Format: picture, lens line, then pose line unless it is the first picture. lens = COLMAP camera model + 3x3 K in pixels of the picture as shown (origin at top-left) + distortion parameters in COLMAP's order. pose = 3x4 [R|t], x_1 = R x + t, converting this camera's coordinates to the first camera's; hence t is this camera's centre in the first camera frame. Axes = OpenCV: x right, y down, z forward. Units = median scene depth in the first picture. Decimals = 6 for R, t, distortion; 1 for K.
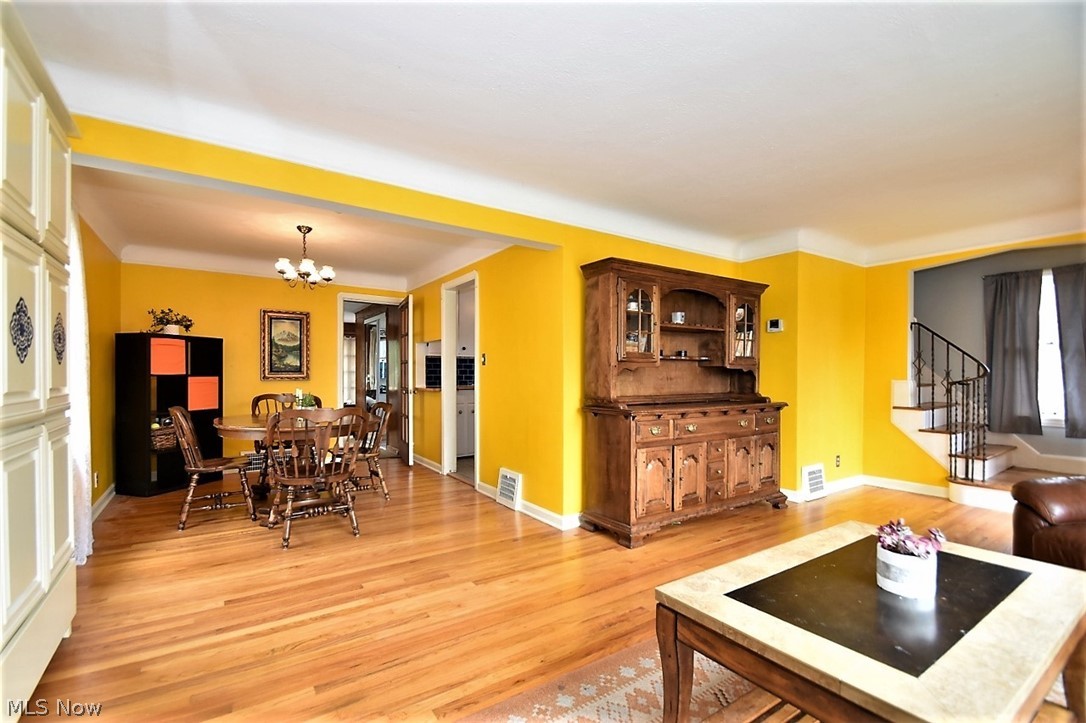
lens RADIAL K [[474.6, 0, 531.7], [0, 474.6, 379.7], [0, 0, 1]] dist [-0.000379, -0.000287]
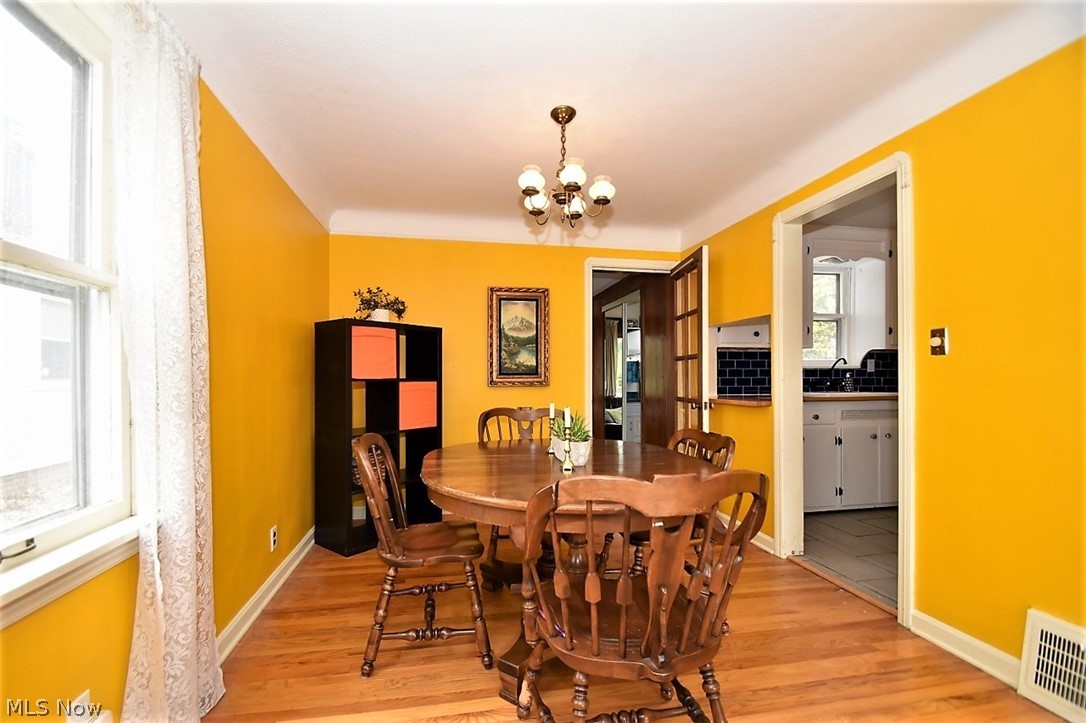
lens RADIAL K [[474.6, 0, 531.7], [0, 474.6, 379.7], [0, 0, 1]] dist [-0.000379, -0.000287]
pose [[0.919473, -0.003370, -0.393140, -0.240248], [0.000568, 0.999974, -0.007242, -0.003420], [0.393154, 0.006436, 0.919450, 0.387294]]
